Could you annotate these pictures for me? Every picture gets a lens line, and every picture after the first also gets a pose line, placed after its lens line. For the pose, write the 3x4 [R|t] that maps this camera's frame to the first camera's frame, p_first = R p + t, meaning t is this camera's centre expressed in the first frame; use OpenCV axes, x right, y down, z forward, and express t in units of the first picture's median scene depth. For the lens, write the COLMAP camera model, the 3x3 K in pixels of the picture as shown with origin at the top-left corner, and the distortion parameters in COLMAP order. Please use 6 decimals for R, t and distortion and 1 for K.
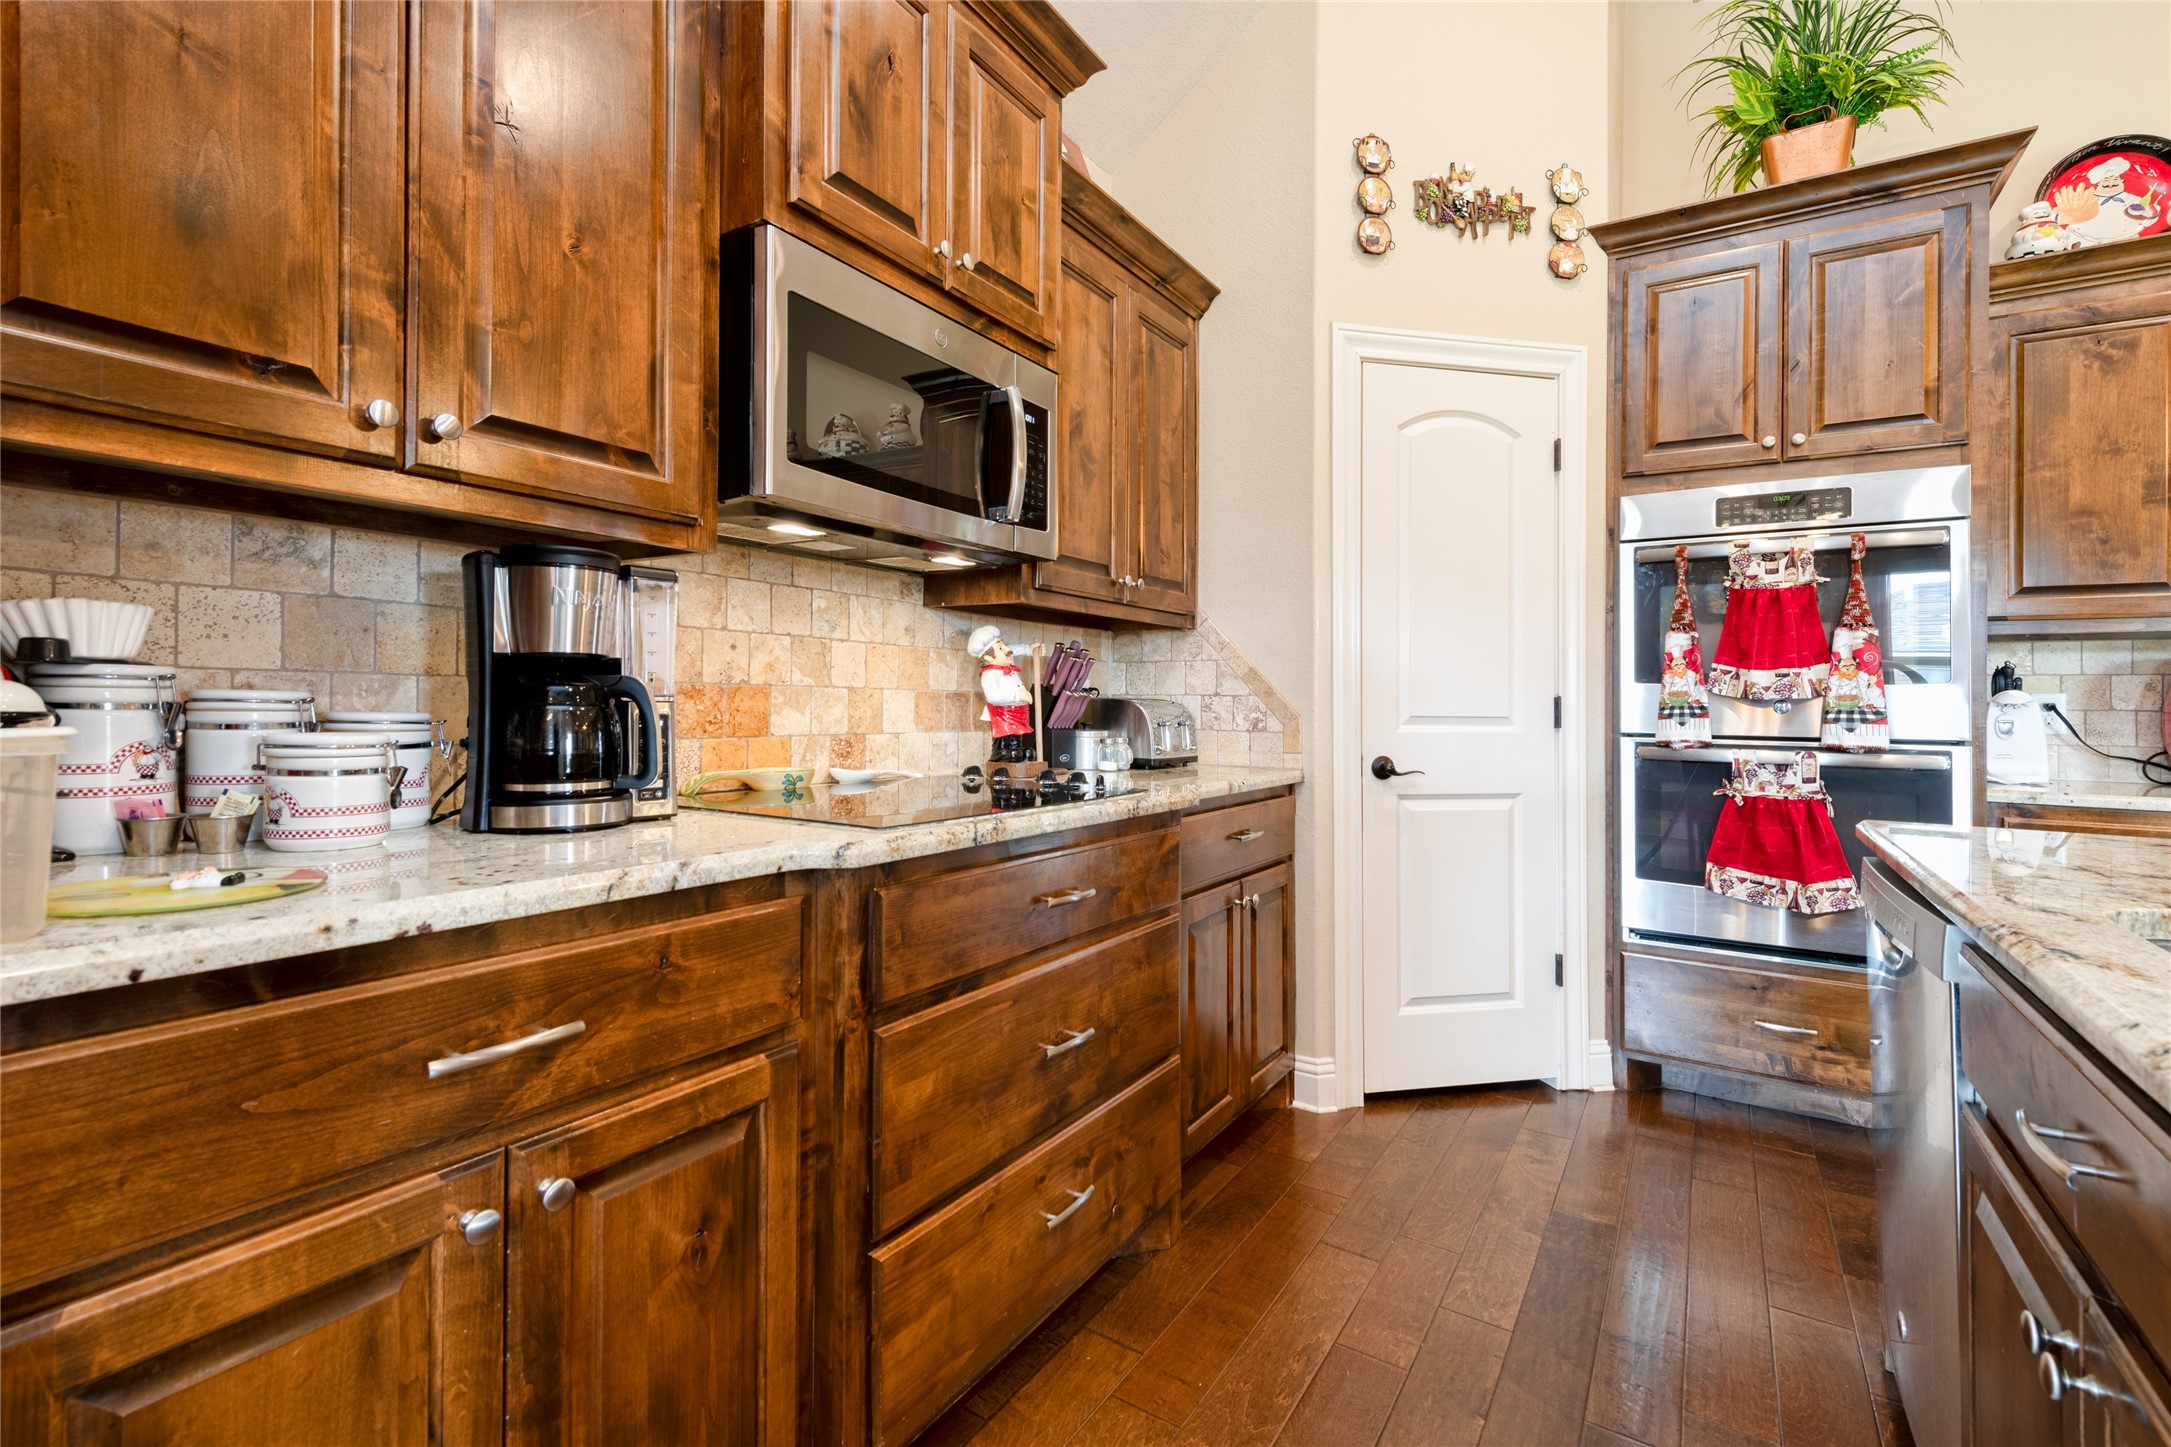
lens RADIAL K [[959.5, 0, 1098.7], [0, 959.5, 665.9], [0, 0, 1]] dist [0.018759, -0.006717]
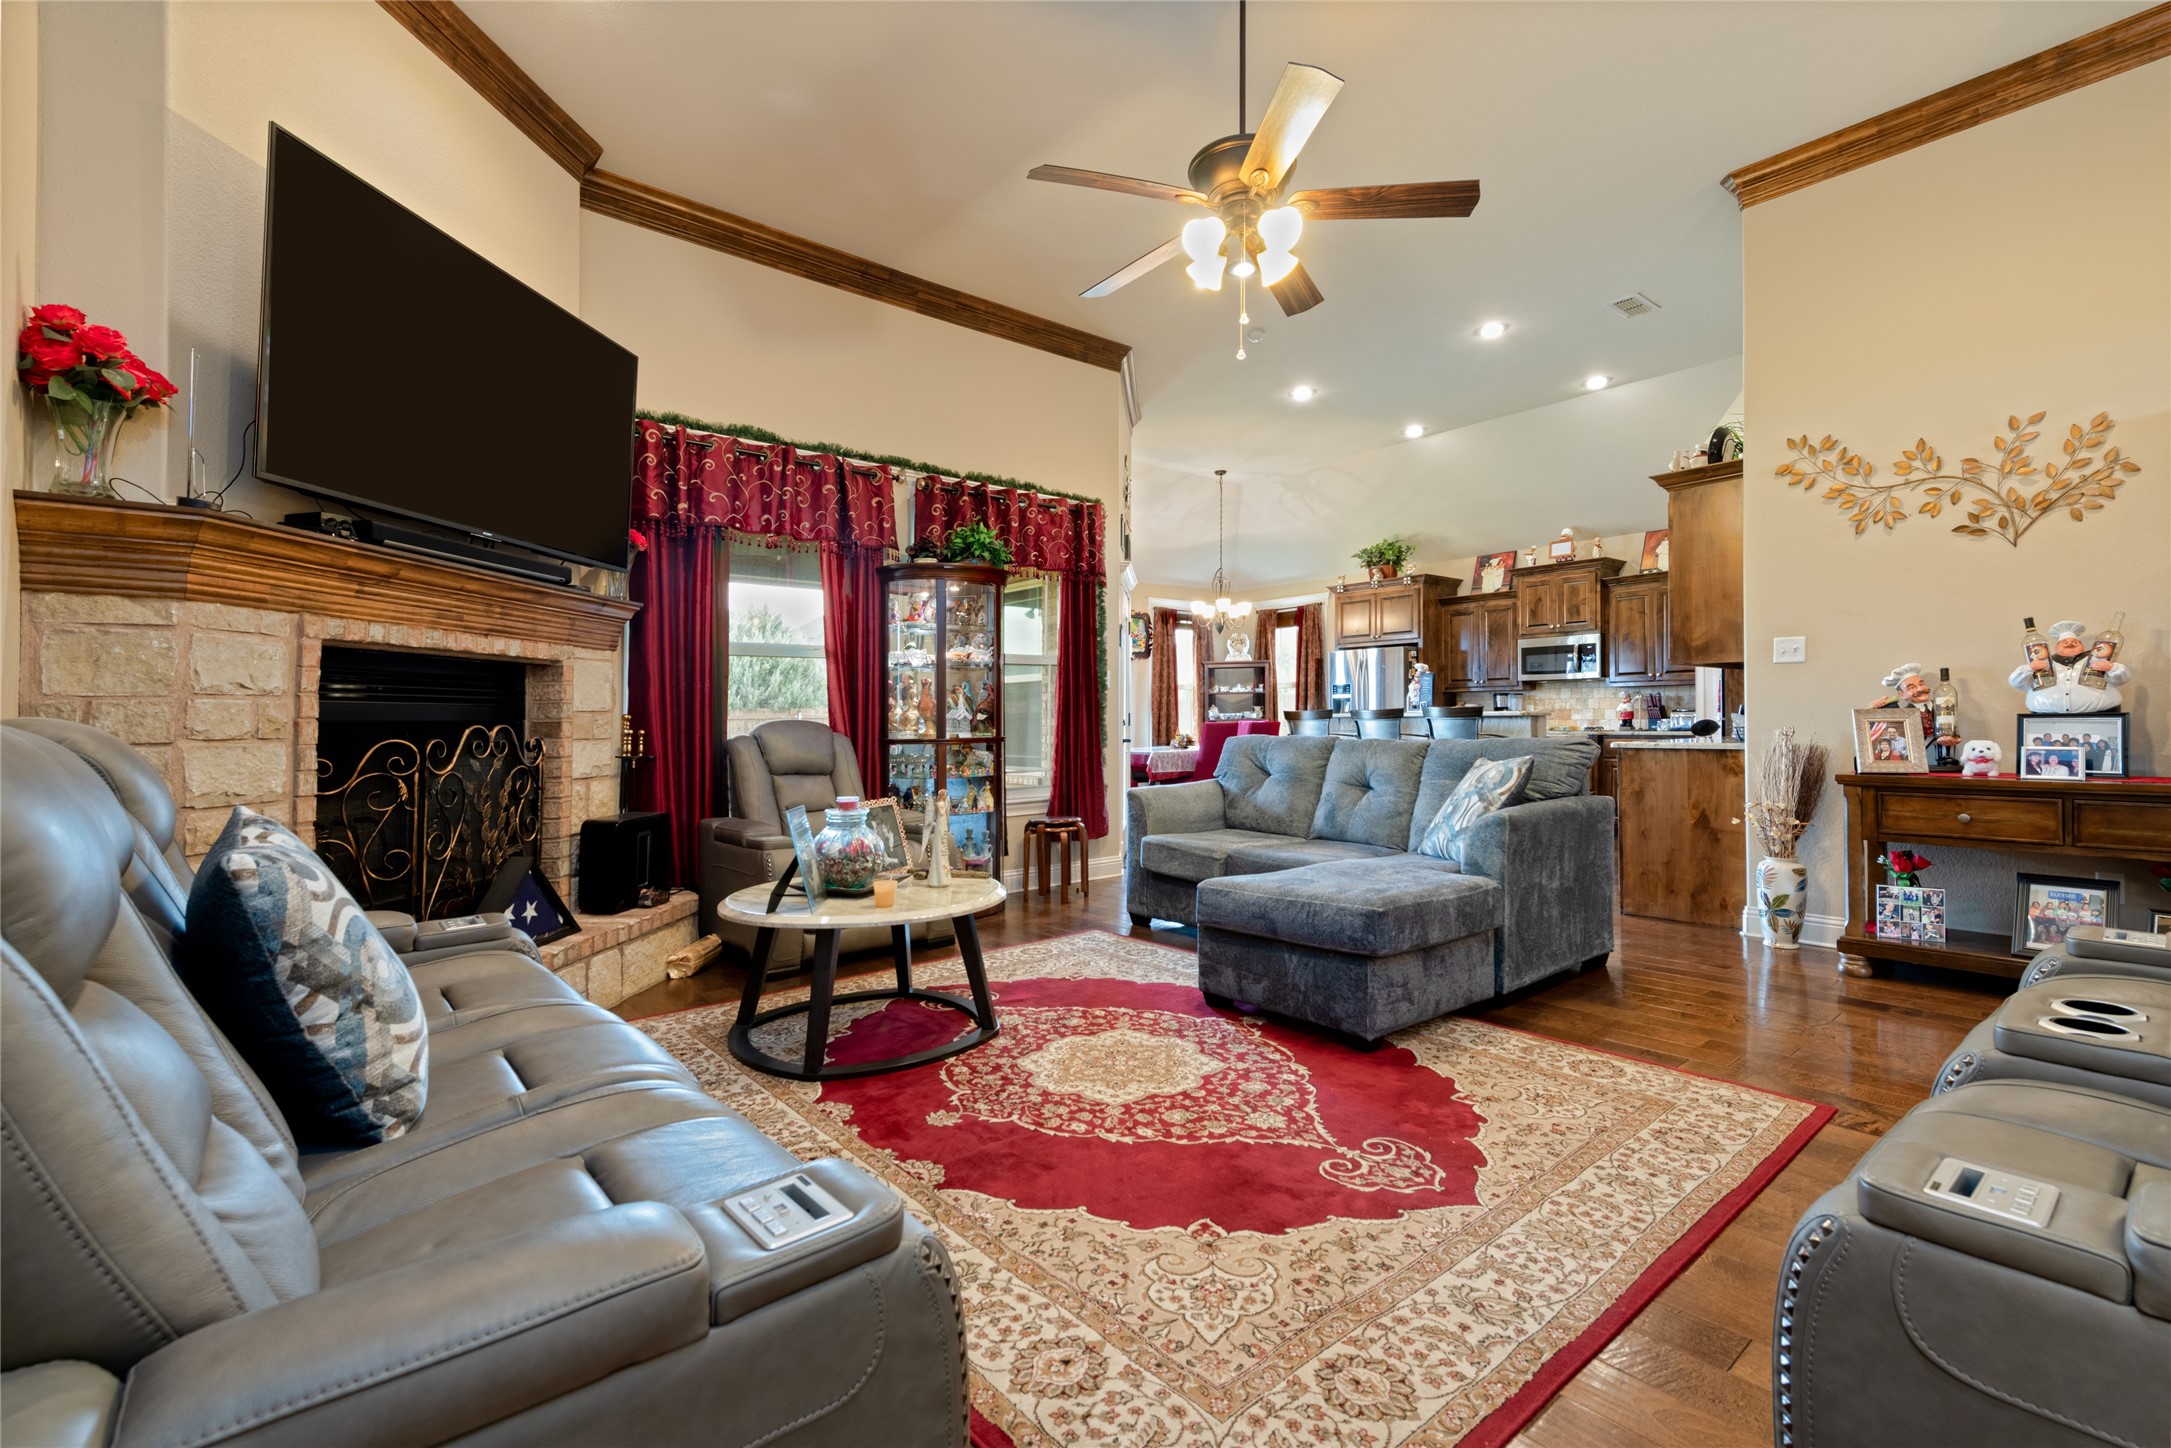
lens RADIAL K [[959.5, 0, 1085.1], [0, 959.5, 715.3], [0, 0, 1]] dist [0.018759, -0.006717]
pose [[-0.315896, -0.016602, -0.948649, 3.543231], [0.036636, 0.998888, -0.029681, 0.074060], [0.948086, -0.044131, -0.314936, 0.127935]]
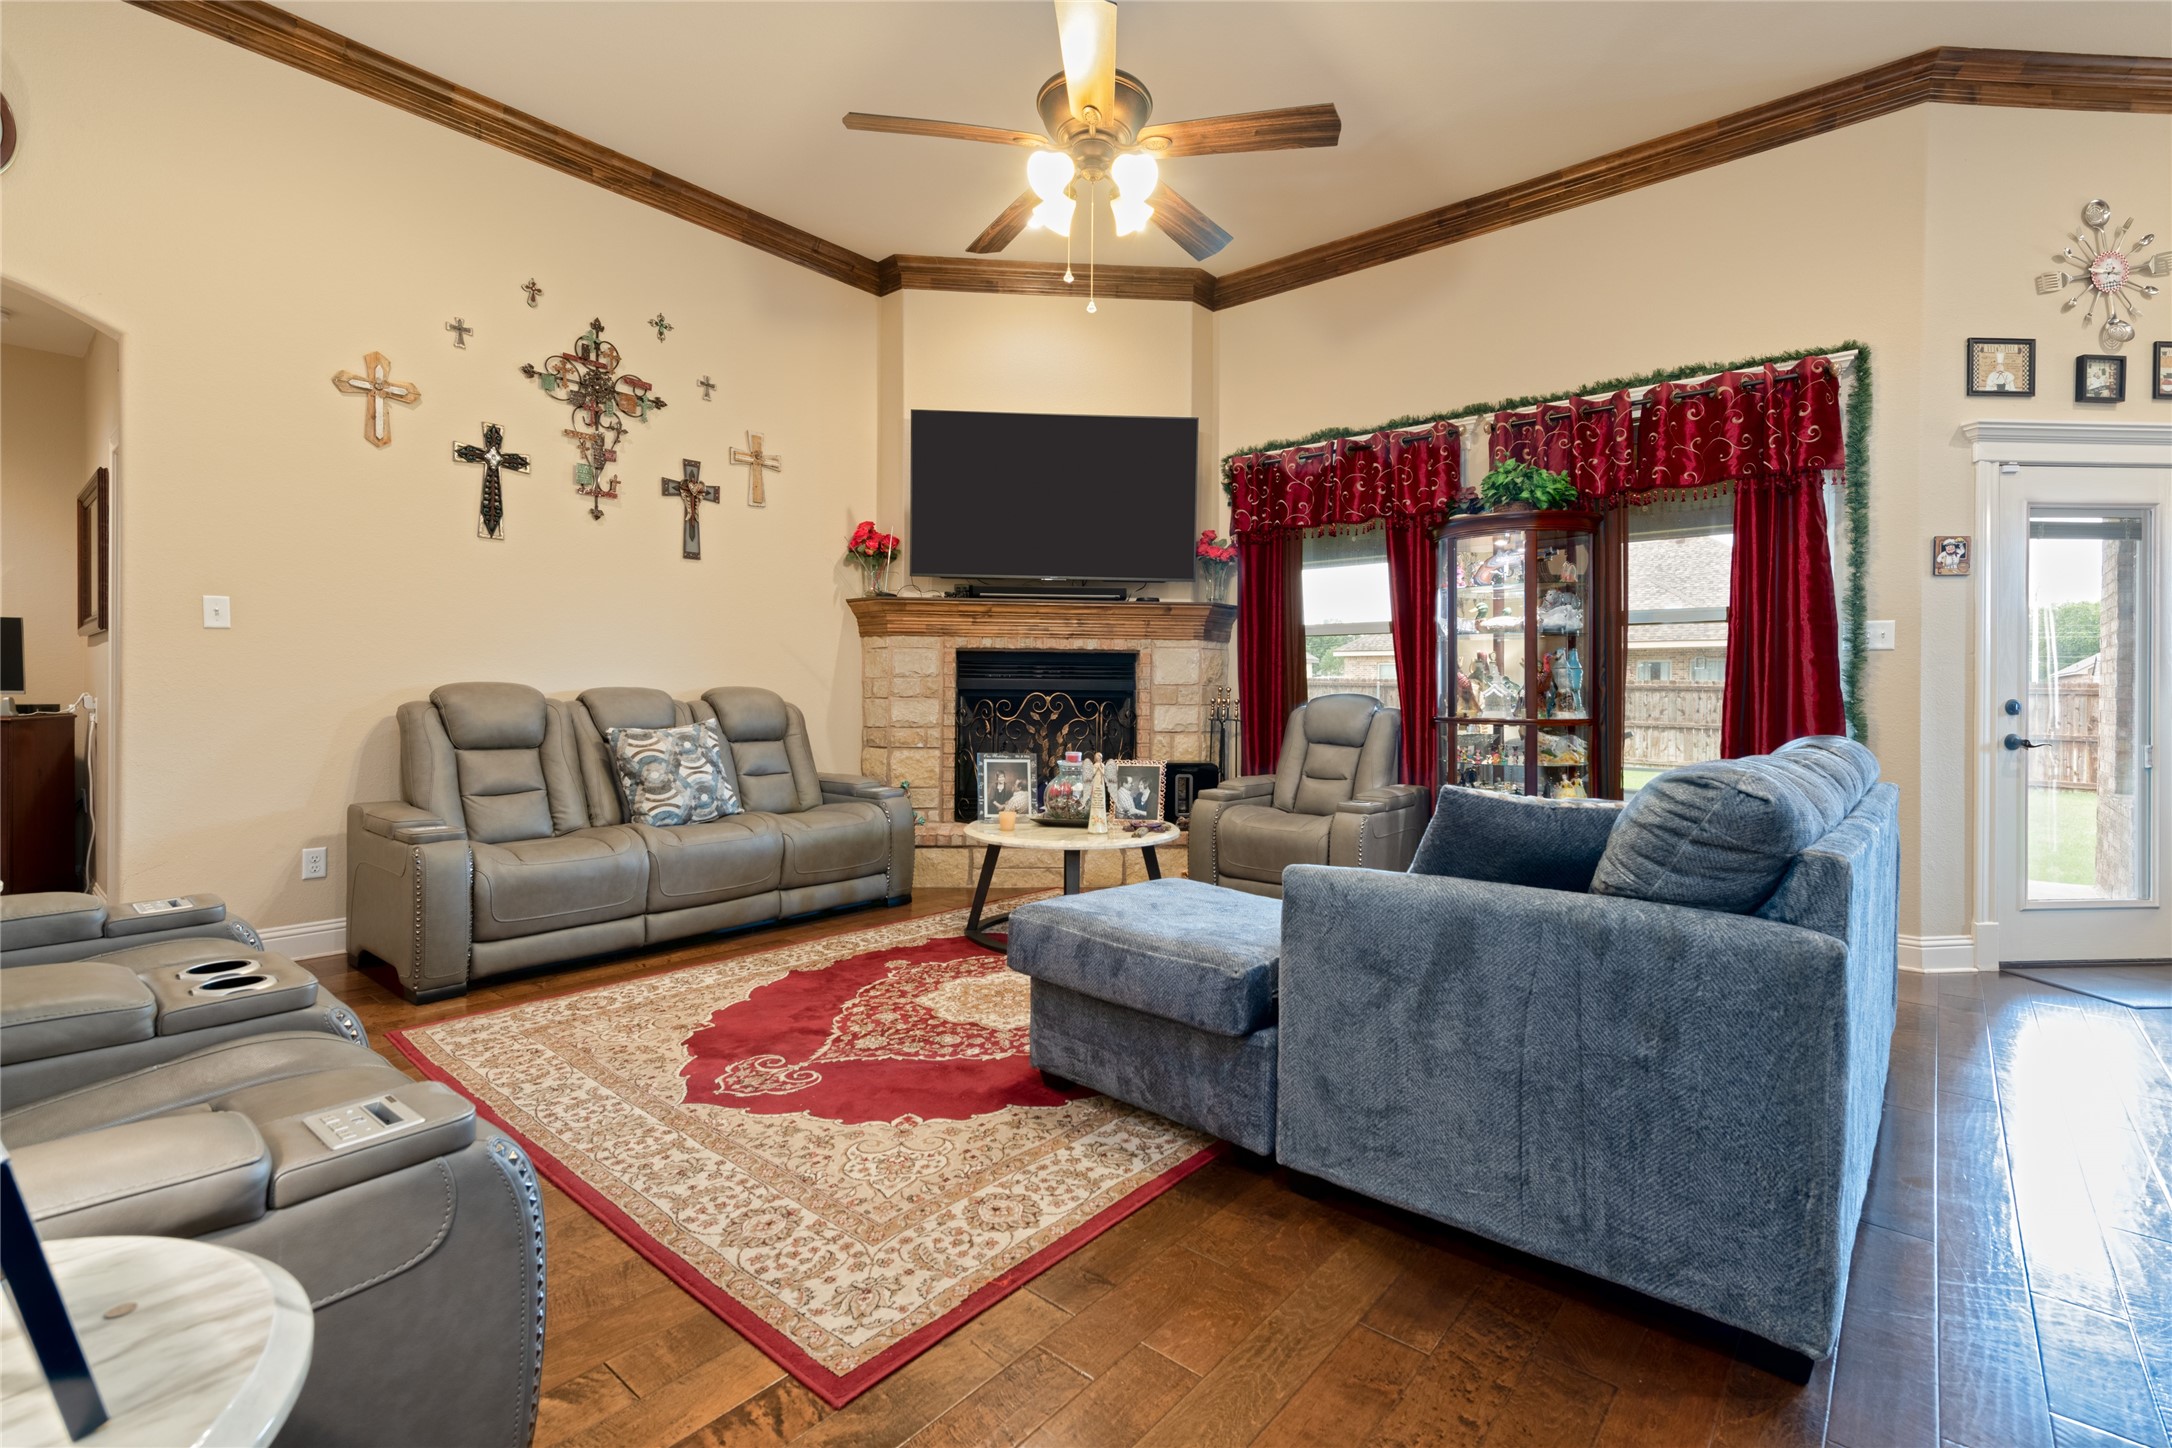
lens RADIAL K [[960.0, 0, 1107.1], [0, 960.0, 700.2], [0, 0, 1]] dist [0.018759, -0.006717]
pose [[-0.989697, -0.025496, 0.140889, 2.171371], [-0.028423, 0.999419, -0.018801, 0.072607], [-0.140328, -0.022611, -0.989847, 1.041348]]
